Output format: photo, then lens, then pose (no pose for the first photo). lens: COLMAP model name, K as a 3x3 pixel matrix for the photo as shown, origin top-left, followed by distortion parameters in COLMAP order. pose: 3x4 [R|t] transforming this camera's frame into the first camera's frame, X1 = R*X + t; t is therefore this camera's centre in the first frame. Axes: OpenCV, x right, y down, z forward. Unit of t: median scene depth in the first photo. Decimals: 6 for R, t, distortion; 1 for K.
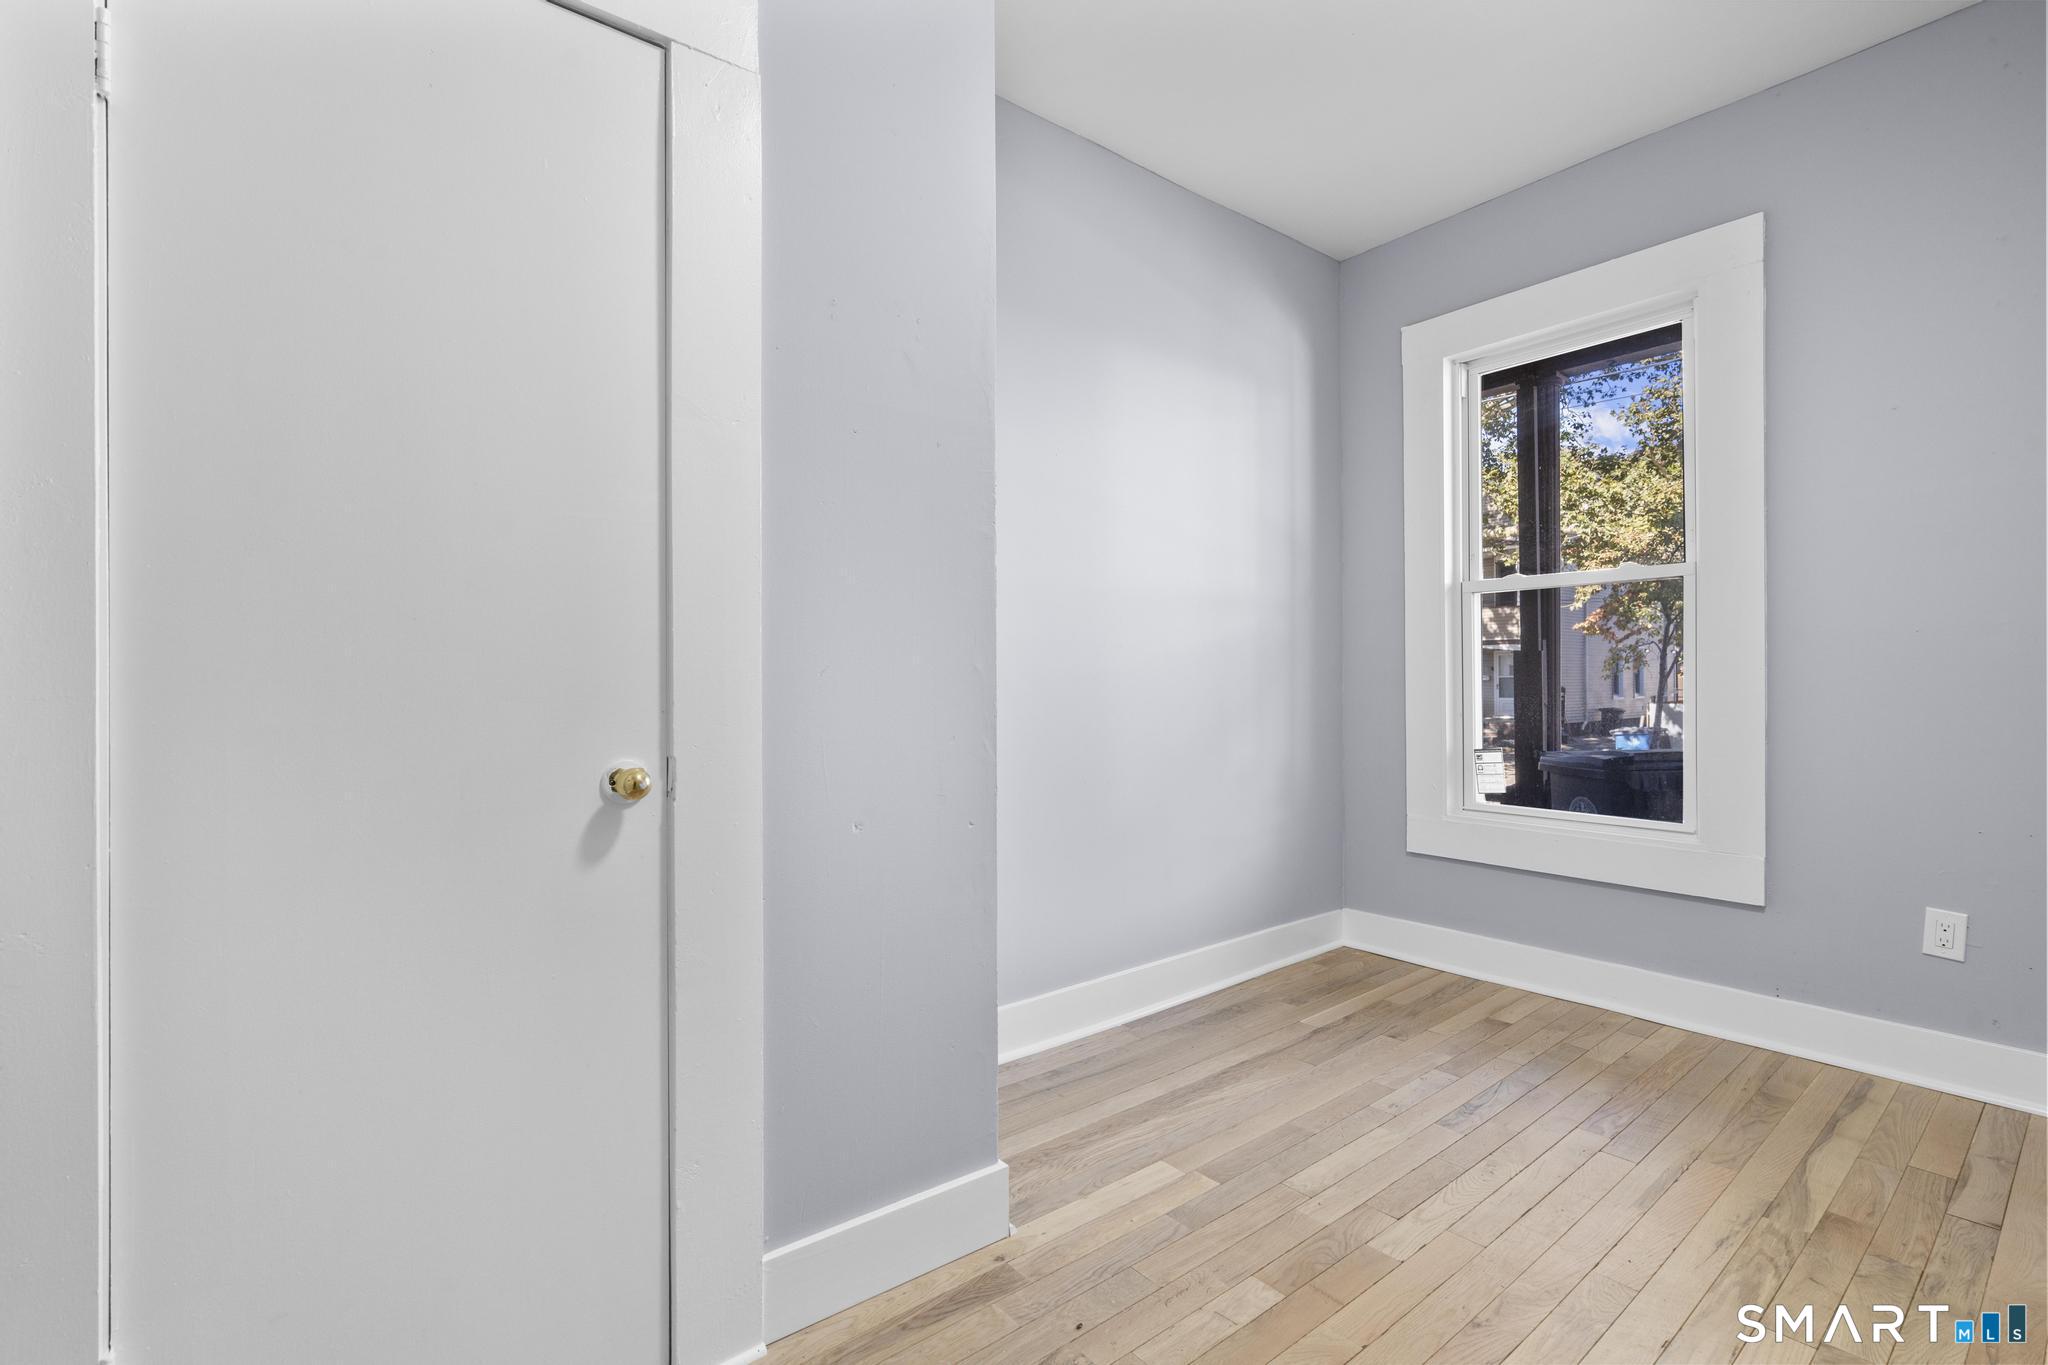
lens RADIAL K [[920.0, 0, 1025.5], [0, 920.0, 676.5], [0, 0, 1]] dist [-0.008364, 0.004163]
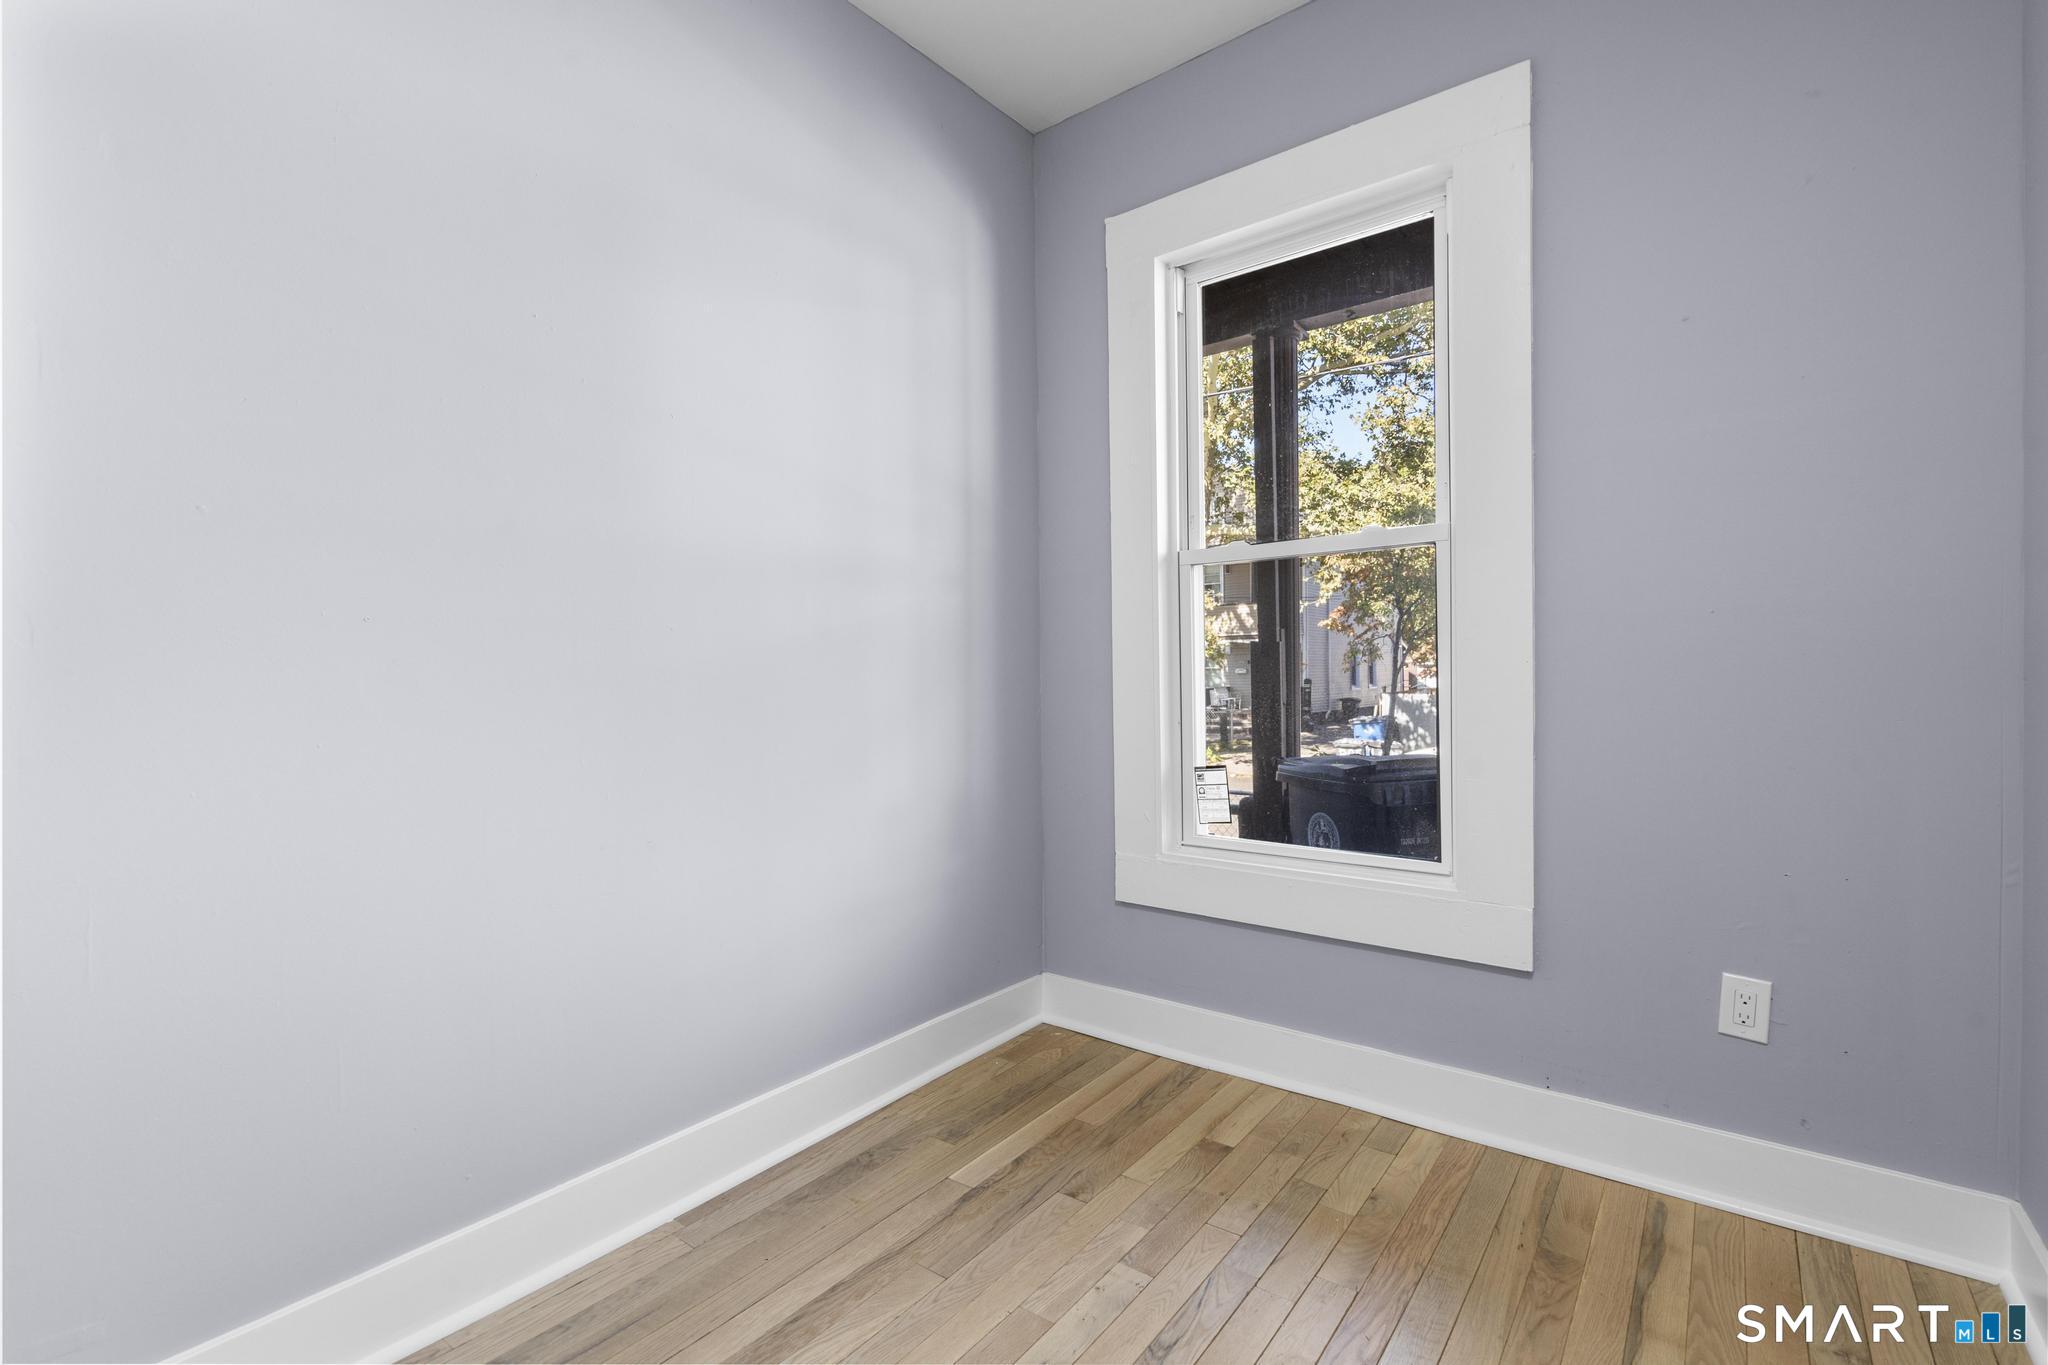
lens RADIAL K [[920.0, 0, 1024.6], [0, 920.0, 680.9], [0, 0, 1]] dist [-0.008364, 0.004163]
pose [[0.974068, -0.009755, 0.226046, 0.205885], [0.007498, 0.999913, 0.010845, -0.003706], [-0.226132, -0.008869, 0.974056, 0.326959]]
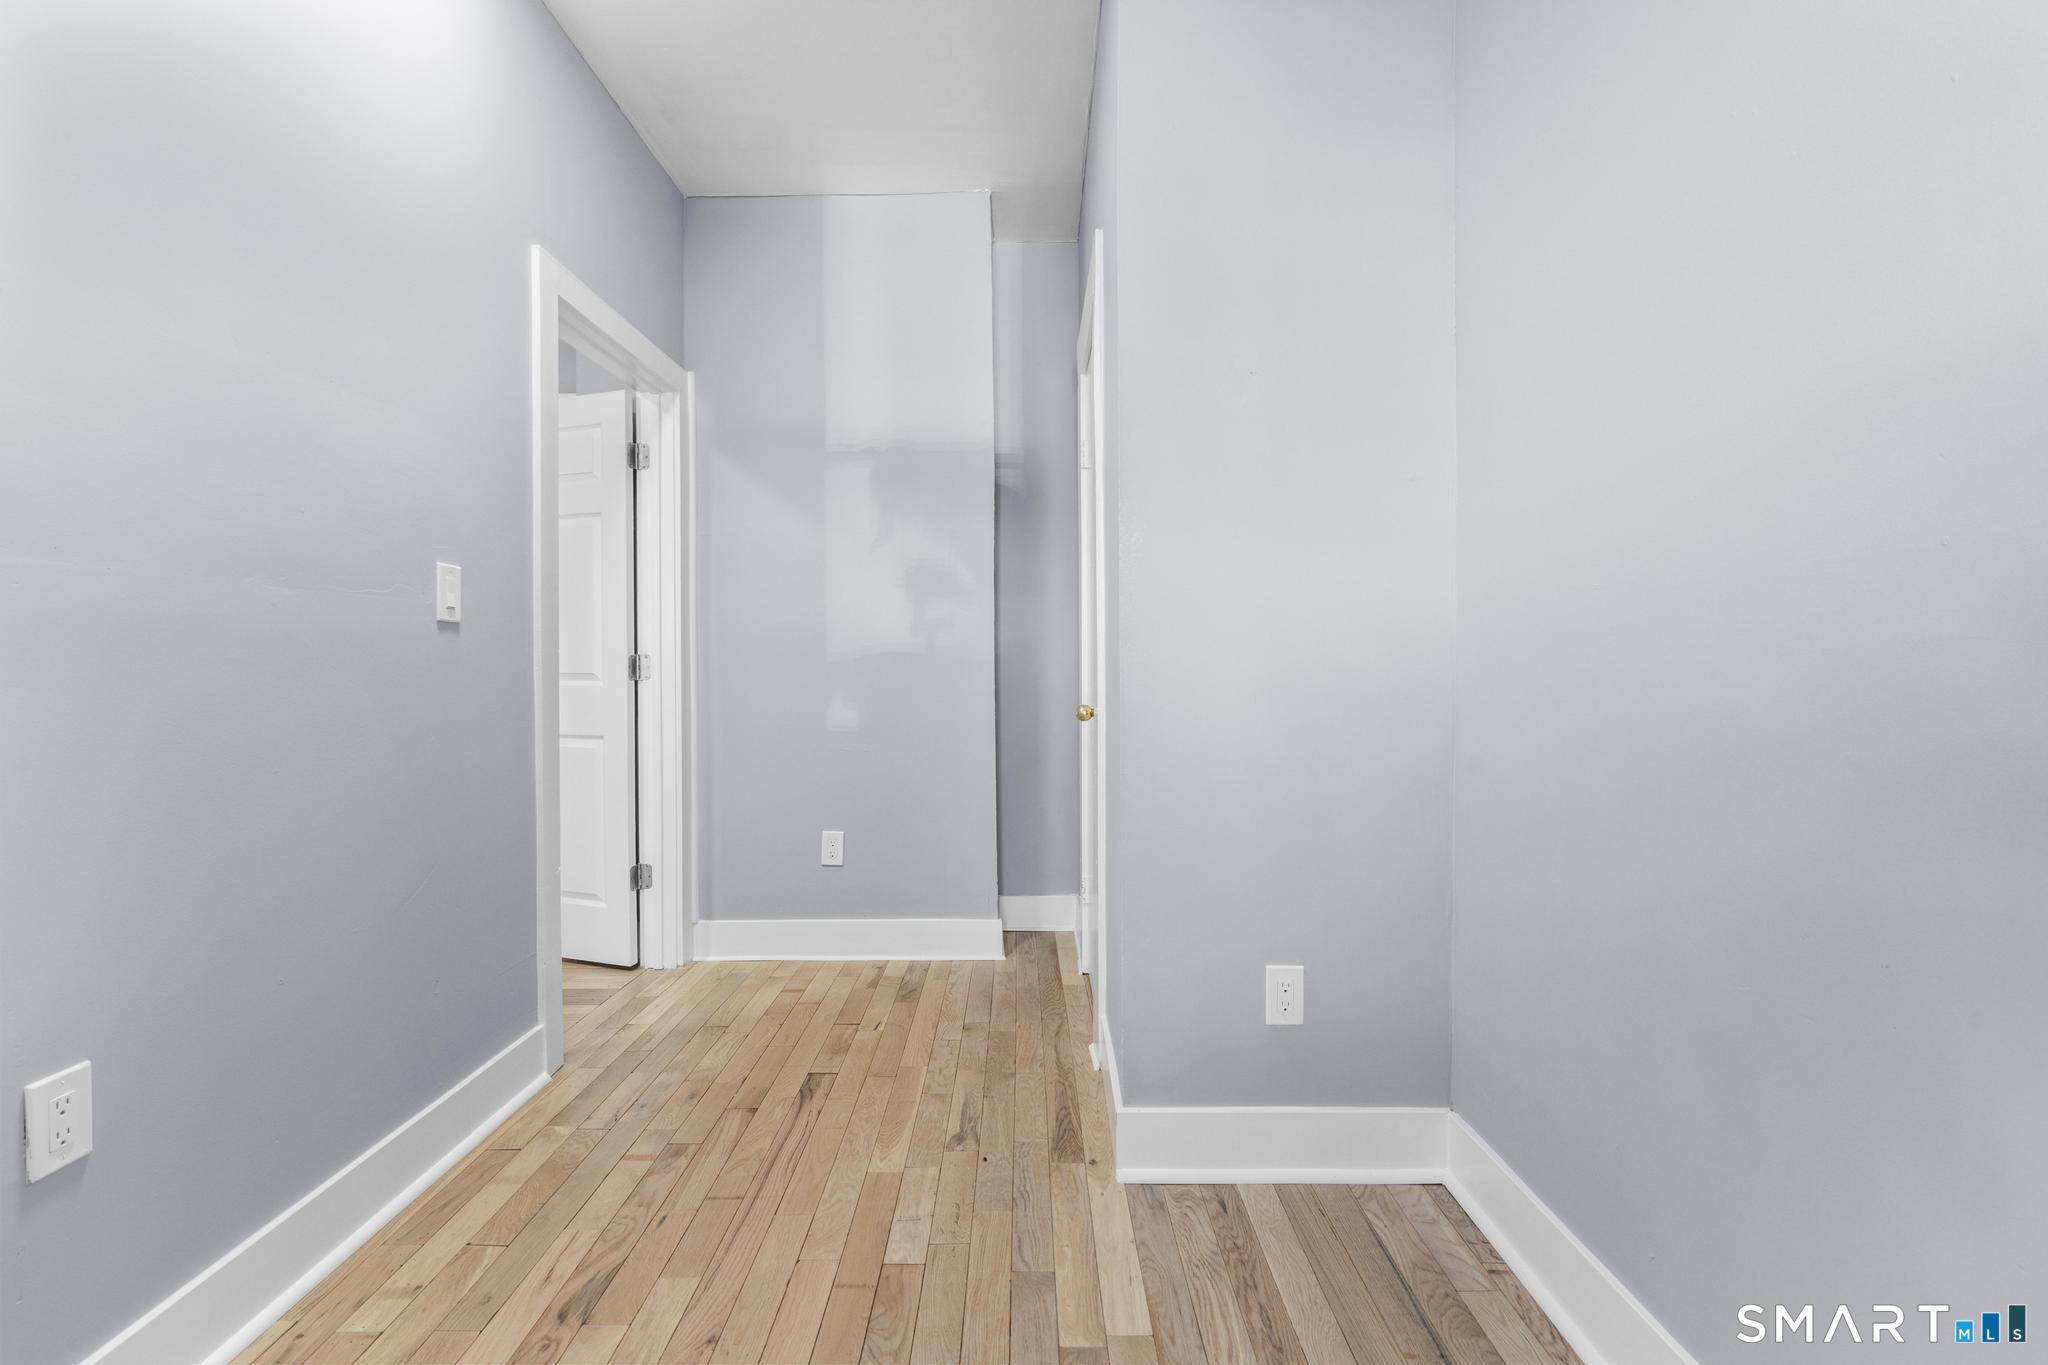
lens RADIAL K [[920.0, 0, 1032.4], [0, 920.0, 672.4], [0, 0, 1]] dist [-0.008364, 0.004163]
pose [[-0.618029, 0.017642, -0.785957, 0.593469], [0.010148, 0.999844, 0.014463, 0.001998], [0.786090, 0.000962, -0.618111, 1.074128]]
